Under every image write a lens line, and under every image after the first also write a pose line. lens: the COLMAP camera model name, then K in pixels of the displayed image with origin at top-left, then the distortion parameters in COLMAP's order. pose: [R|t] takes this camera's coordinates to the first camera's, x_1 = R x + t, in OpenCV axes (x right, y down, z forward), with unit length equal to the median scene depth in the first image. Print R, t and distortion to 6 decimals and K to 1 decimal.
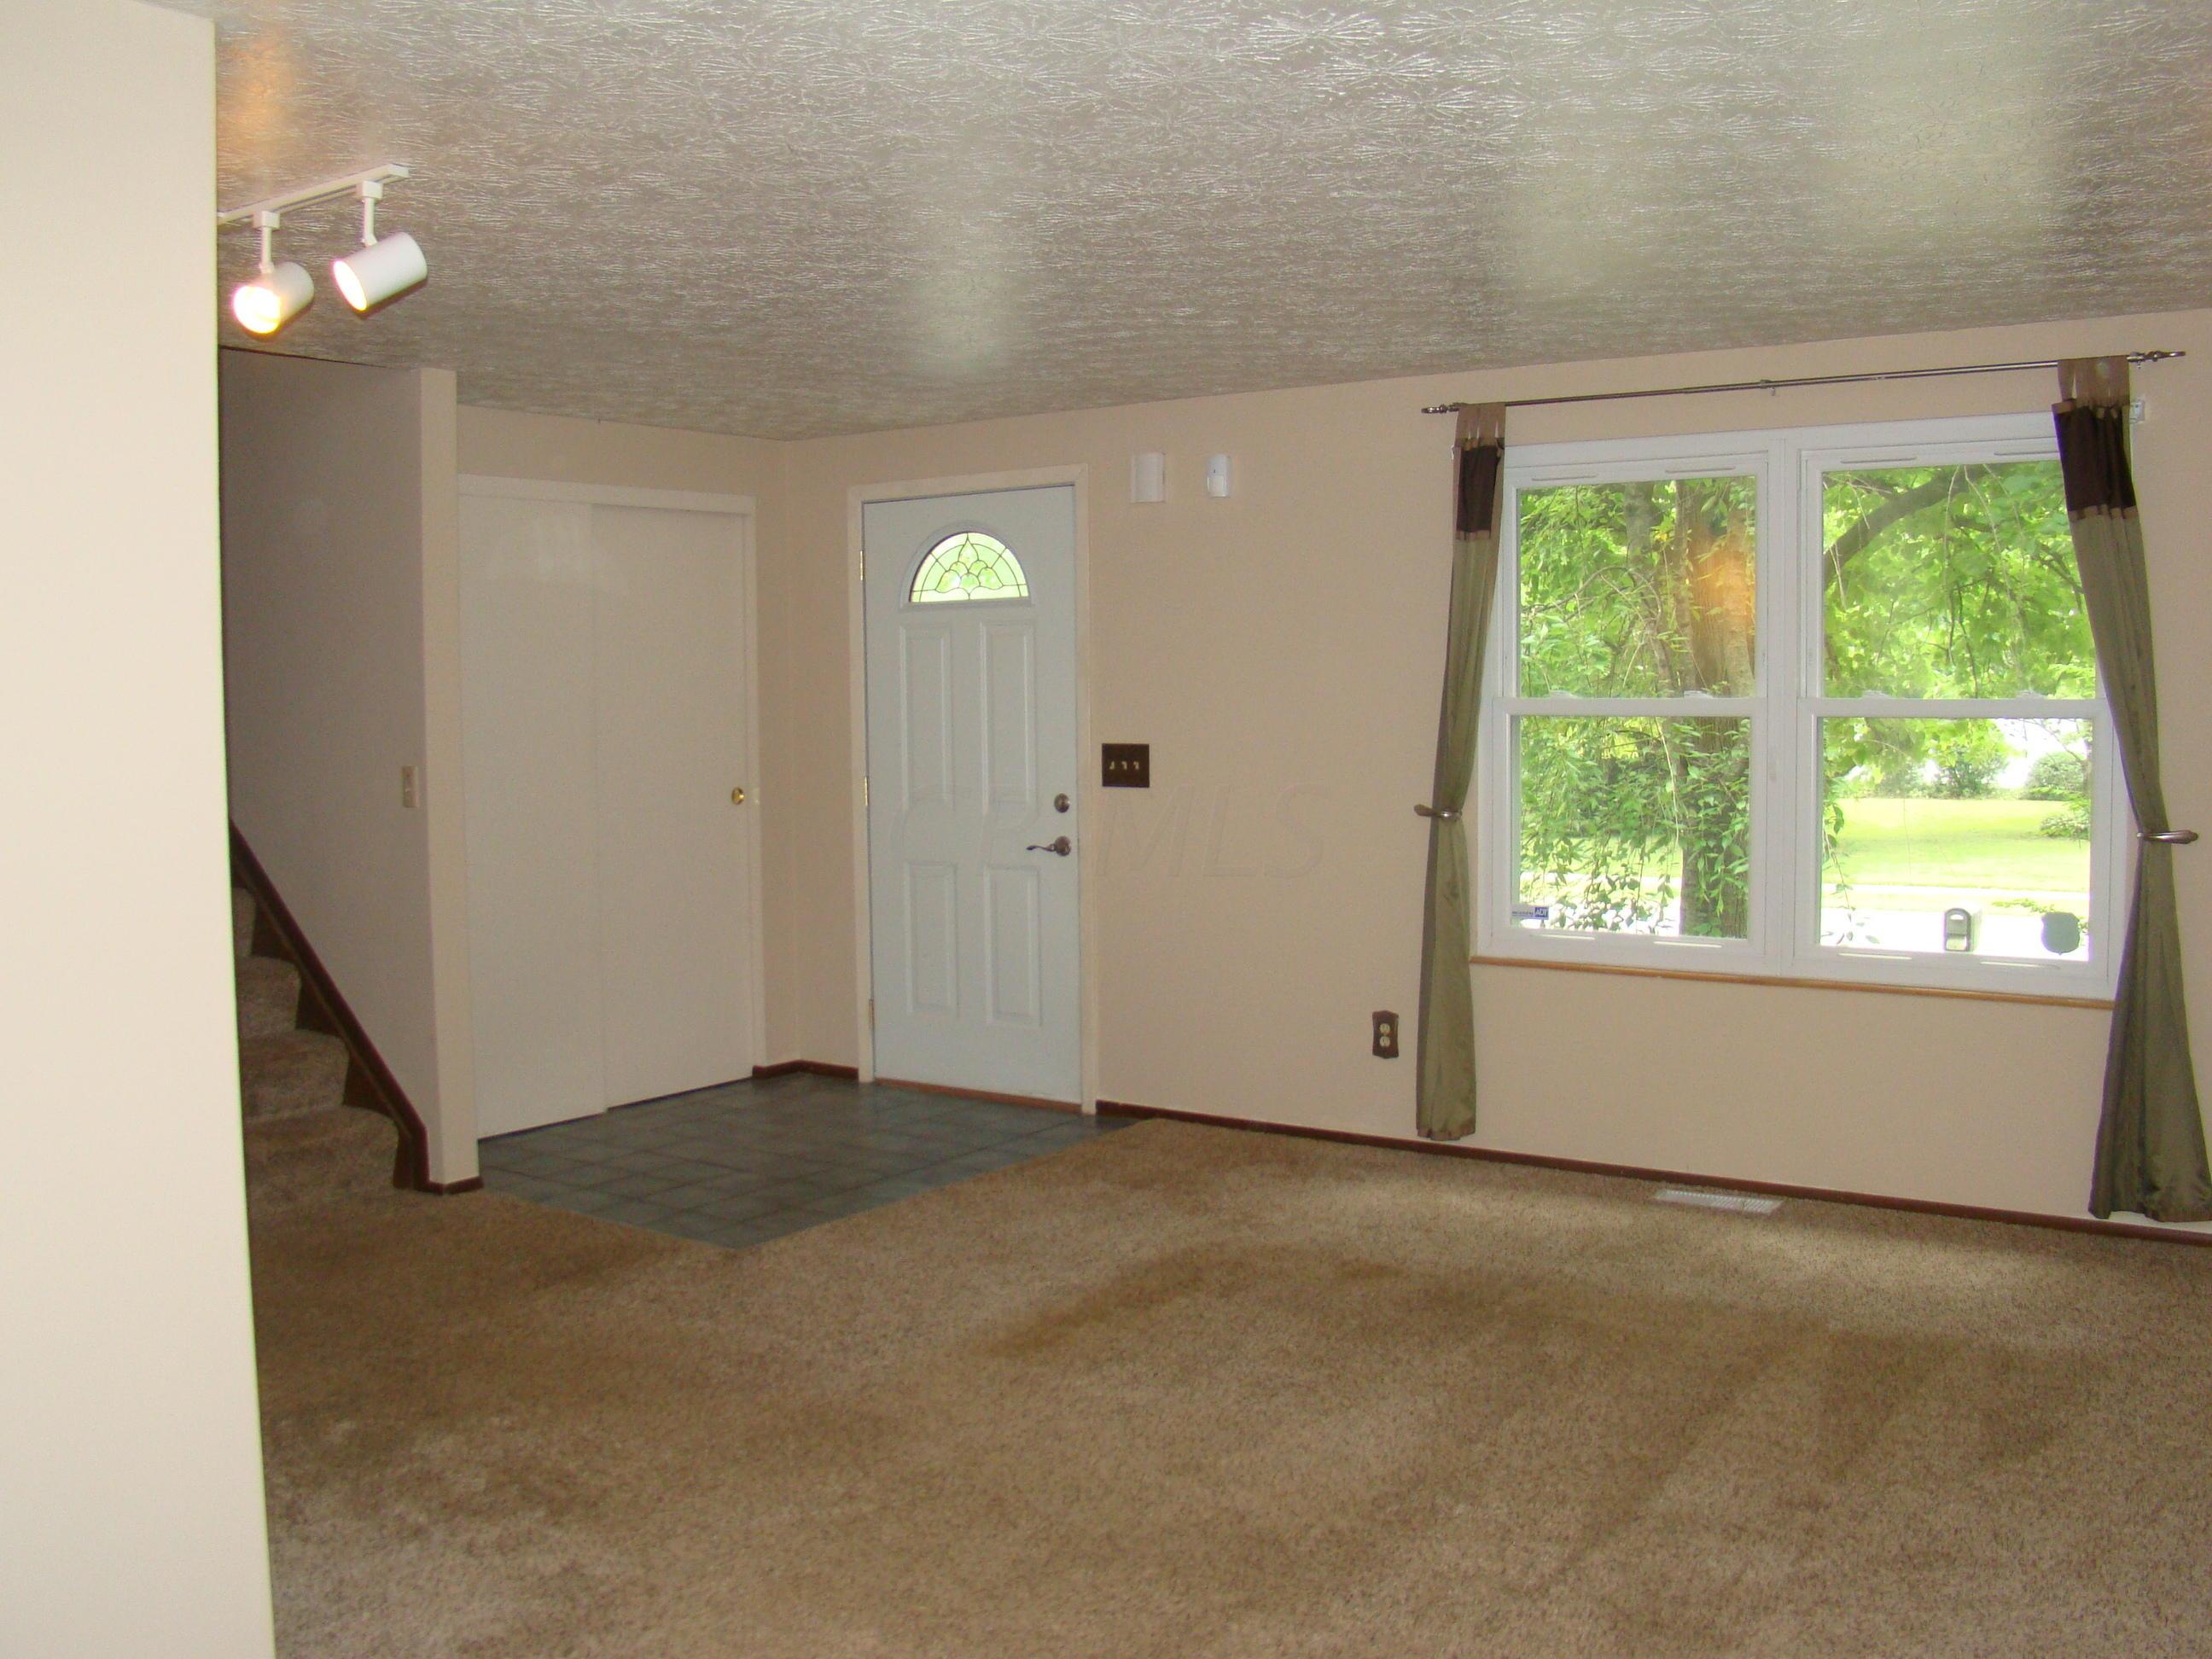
lens RADIAL K [[2044.2, 0, 1106.0], [0, 2044.2, 829.5], [0, 0, 1]] dist [-0.192640, 0.140931]
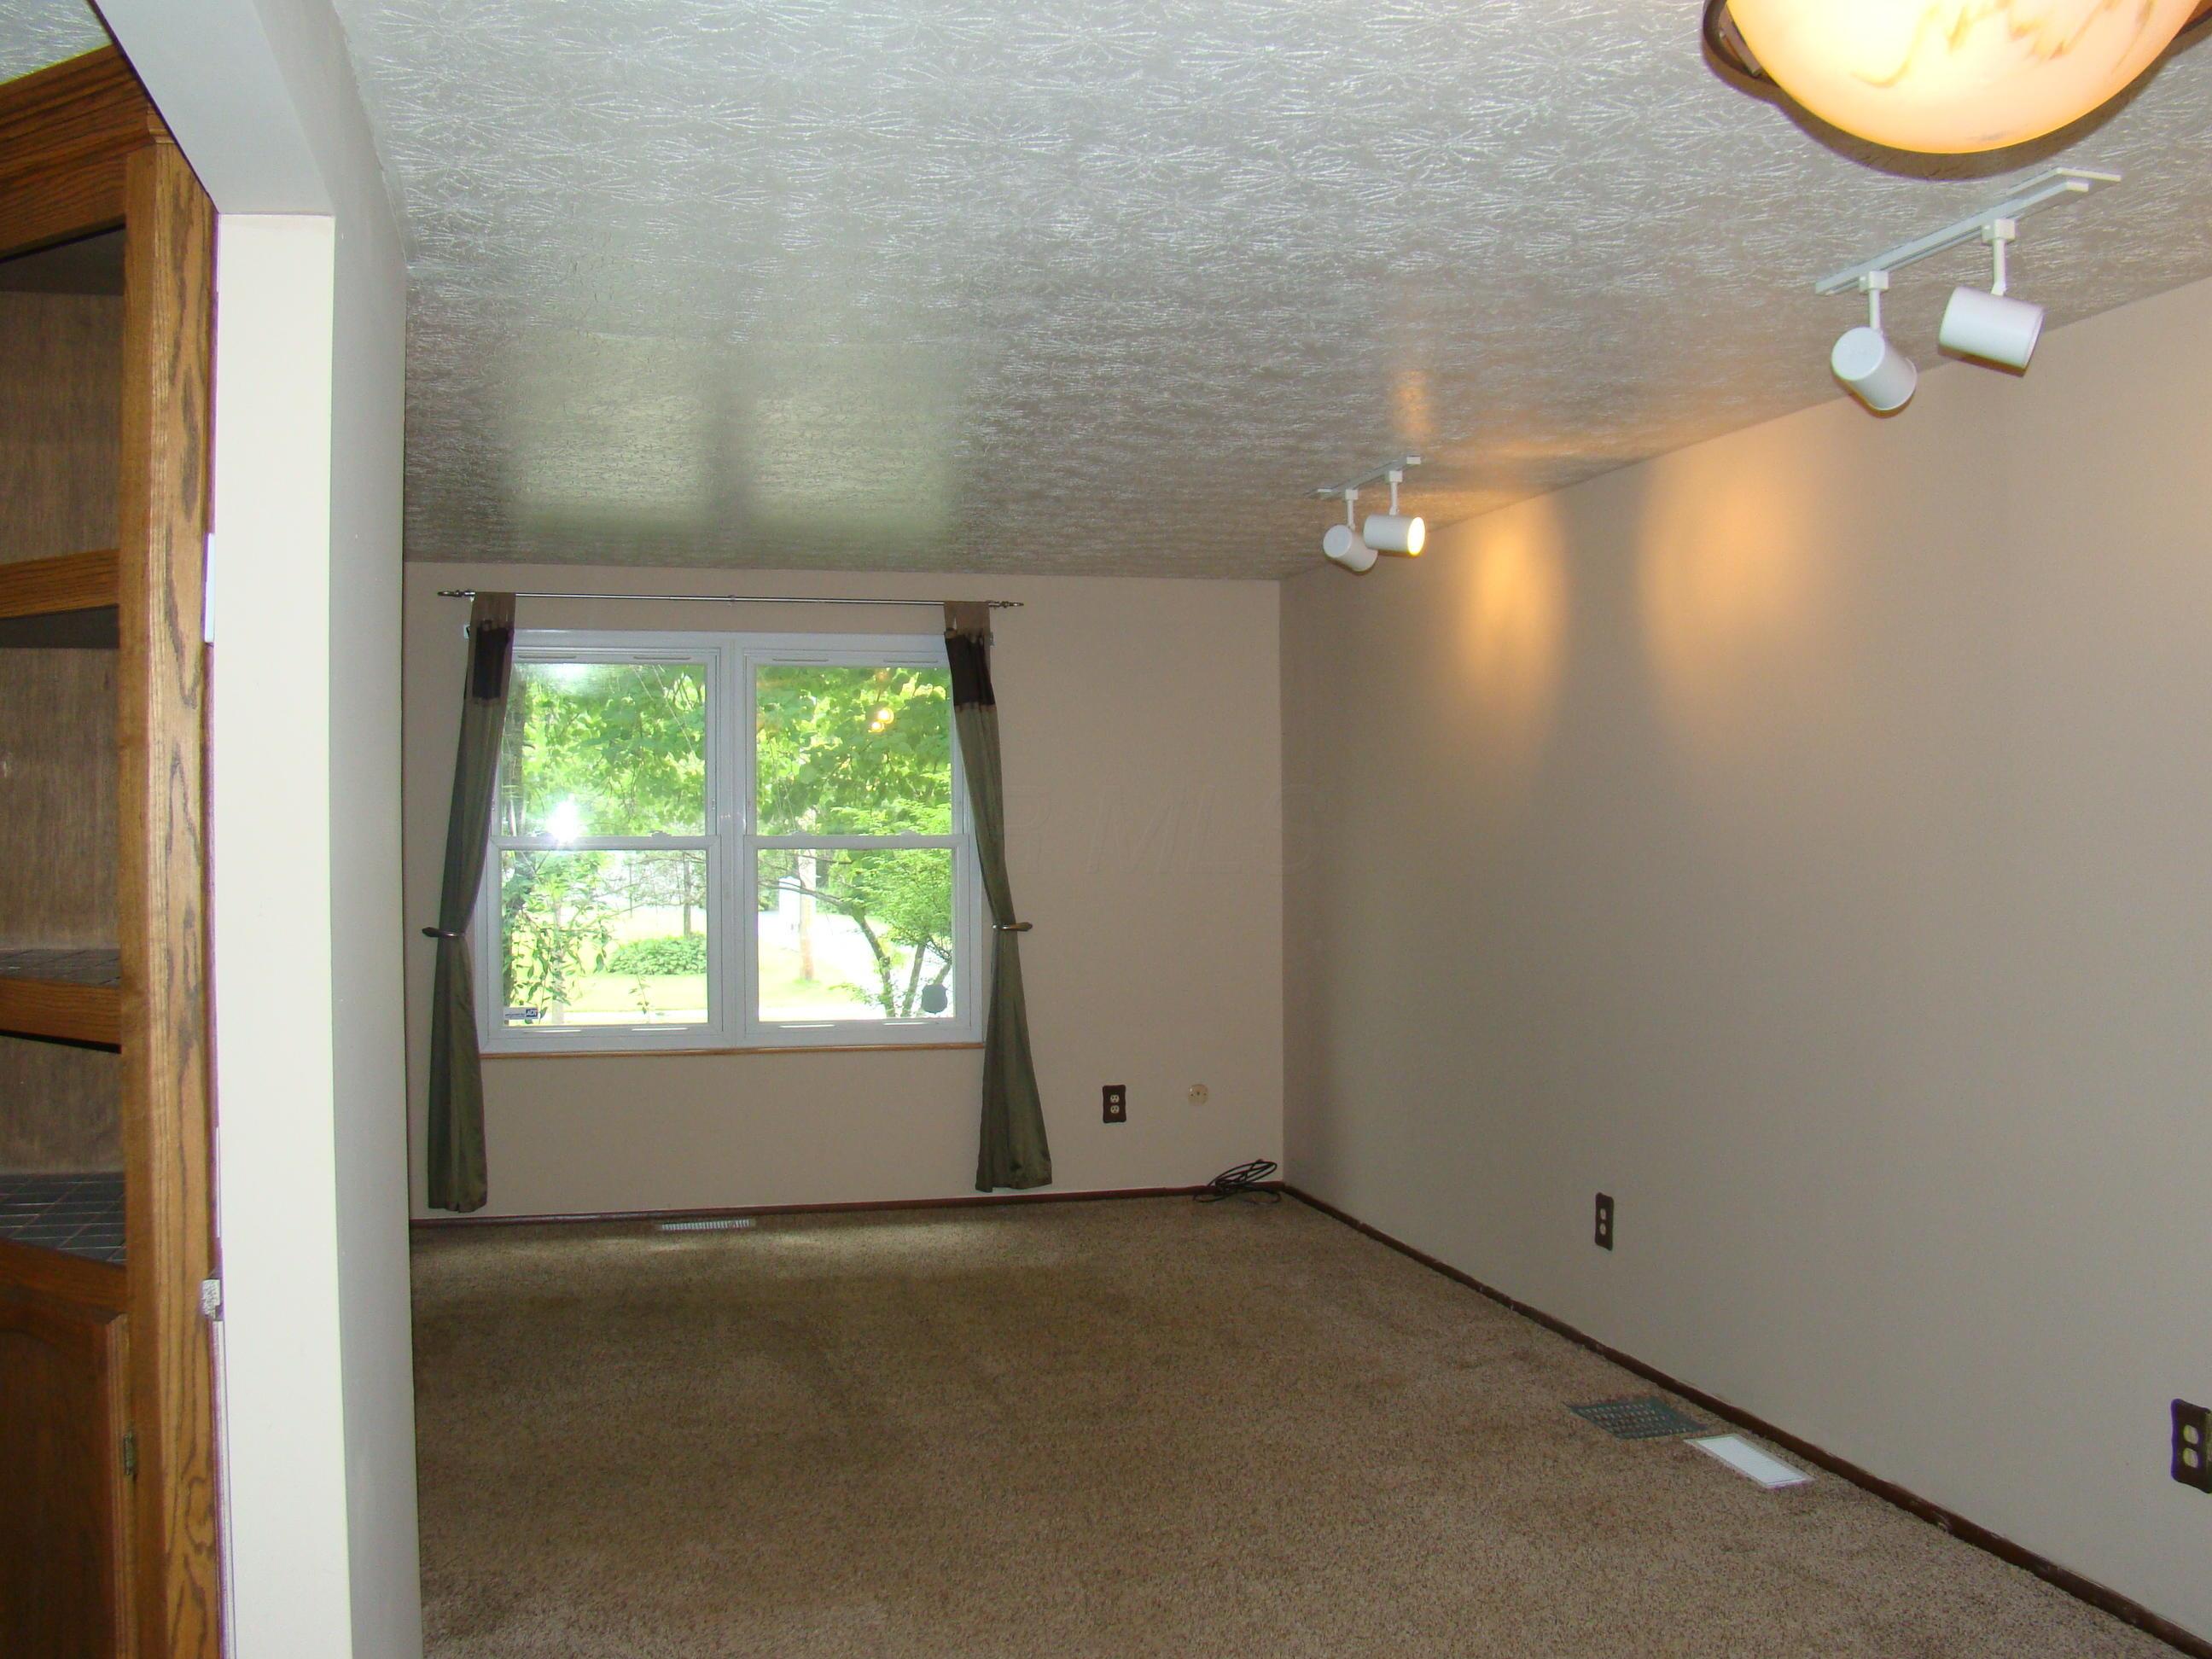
lens RADIAL K [[2044.2, 0, 1106.0], [0, 2044.2, 829.5], [0, 0, 1]] dist [-0.192640, 0.140931]
pose [[0.638162, 0.005431, 0.769883, -0.502707], [0.049620, 0.997606, -0.048167, 0.006605], [-0.768301, 0.068940, 0.636365, -0.037766]]
